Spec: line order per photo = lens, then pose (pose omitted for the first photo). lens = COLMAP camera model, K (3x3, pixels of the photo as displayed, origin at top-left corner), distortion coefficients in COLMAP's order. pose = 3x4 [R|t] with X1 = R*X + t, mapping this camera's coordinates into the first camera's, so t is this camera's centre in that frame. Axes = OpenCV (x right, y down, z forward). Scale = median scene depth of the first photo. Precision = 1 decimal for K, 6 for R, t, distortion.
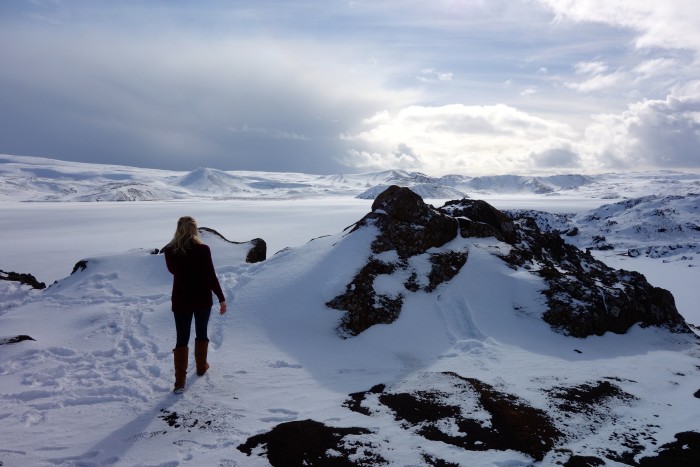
lens RADIAL K [[551.2, 0, 350.0], [0, 551.2, 233.5], [0, 0, 1]] dist [0.005863, 0.000972]
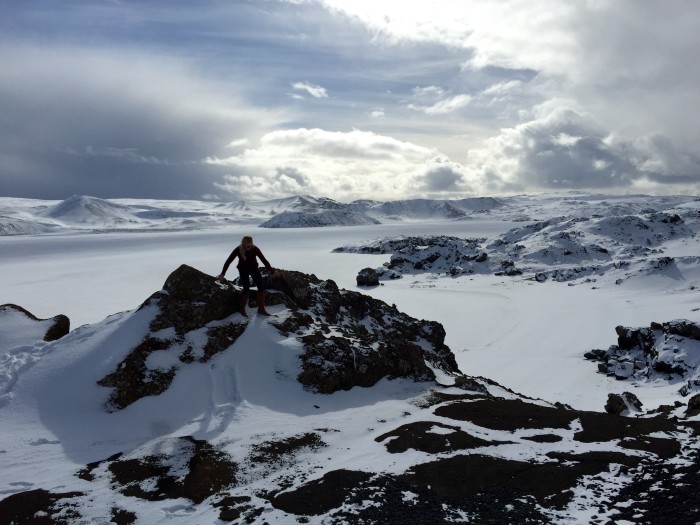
lens RADIAL K [[593.8, 0, 350.1], [0, 593.8, 254.1], [0, 0, 1]] dist [0.101167, -0.122866]
pose [[0.986780, -0.030593, 0.159149, 0.250668], [0.033264, 0.999347, -0.014140, -0.091873], [-0.158612, 0.019247, 0.987153, -0.289564]]
